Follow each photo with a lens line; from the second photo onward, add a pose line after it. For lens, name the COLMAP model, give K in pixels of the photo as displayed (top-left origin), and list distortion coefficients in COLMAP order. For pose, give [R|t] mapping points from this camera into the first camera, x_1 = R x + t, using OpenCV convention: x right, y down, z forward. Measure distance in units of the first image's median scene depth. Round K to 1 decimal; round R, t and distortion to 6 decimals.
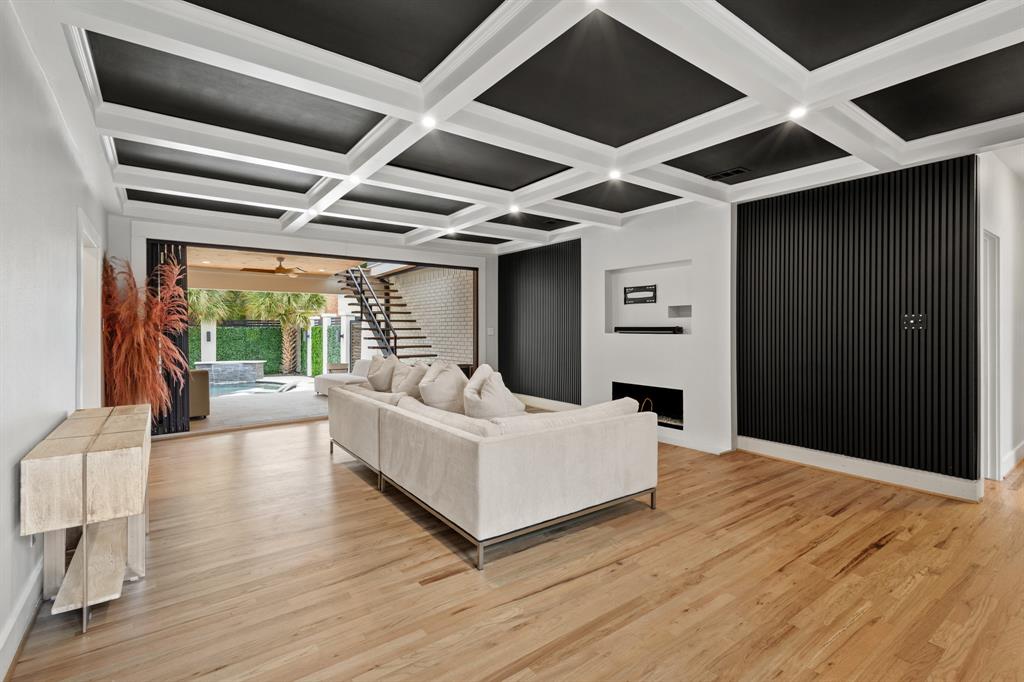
lens RADIAL K [[467.2, 0, 518.9], [0, 467.2, 323.3], [0, 0, 1]] dist [0.001012, -0.000456]
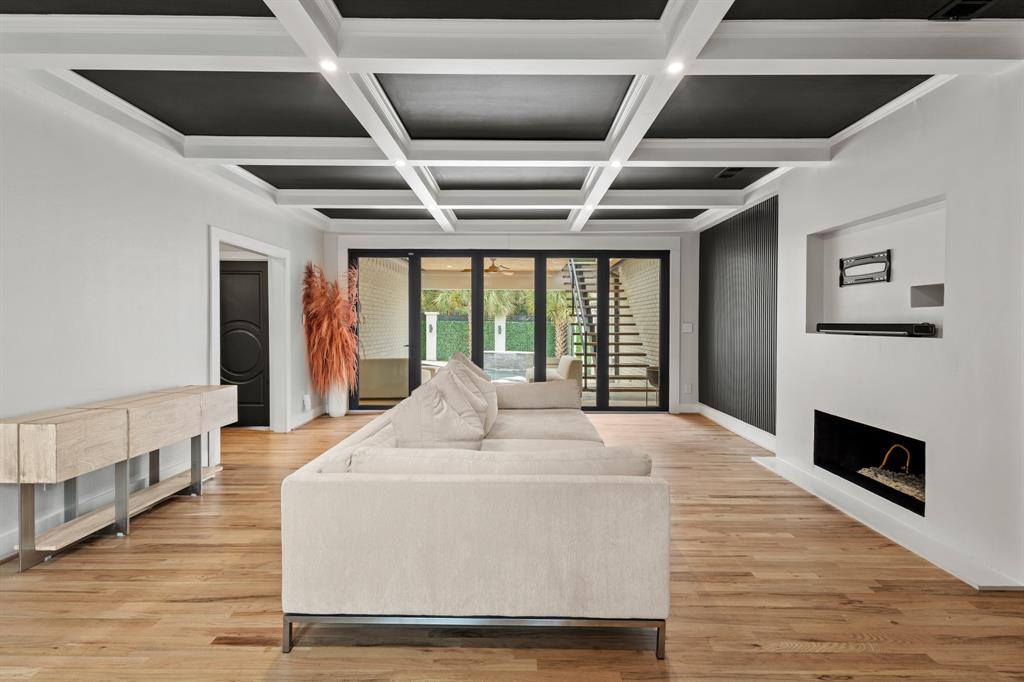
lens RADIAL K [[467.2, 0, 518.9], [0, 467.2, 323.3], [0, 0, 1]] dist [0.001012, -0.000456]
pose [[0.800198, 0.006037, -0.599706, 0.239803], [-0.000082, 0.999950, 0.009957, 0.001602], [0.599736, -0.007918, 0.800159, 0.236006]]
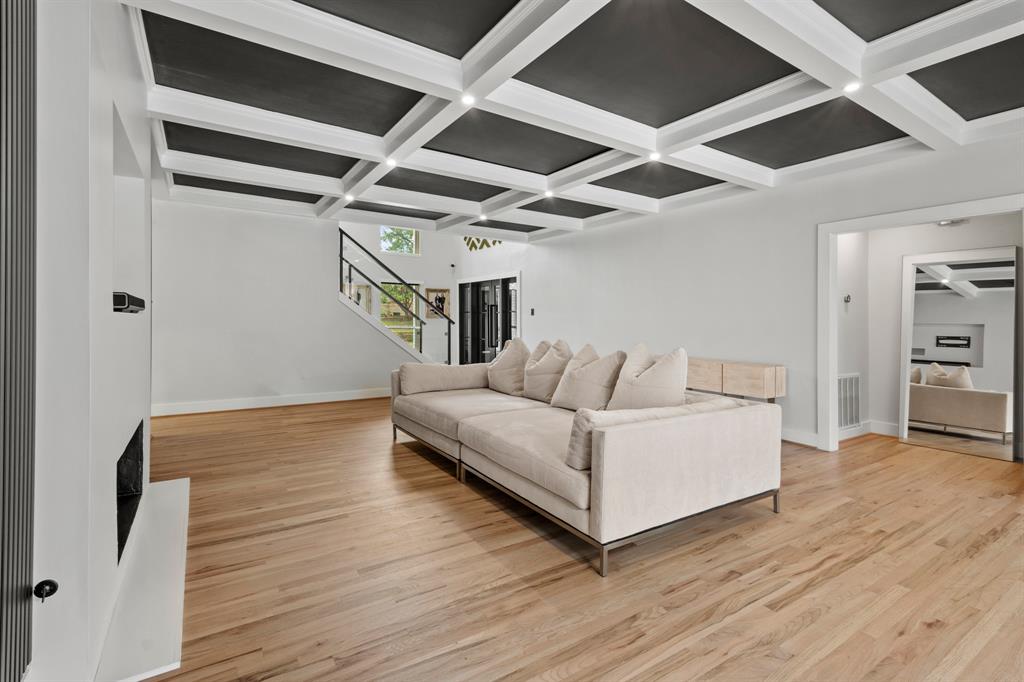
lens RADIAL K [[467.2, 0, 518.9], [0, 467.2, 323.3], [0, 0, 1]] dist [0.001012, -0.000456]
pose [[-0.998519, -0.008782, 0.053688, -0.067464], [-0.008972, 0.999954, -0.003302, 0.027045], [-0.053656, -0.003779, -0.998552, 1.166884]]
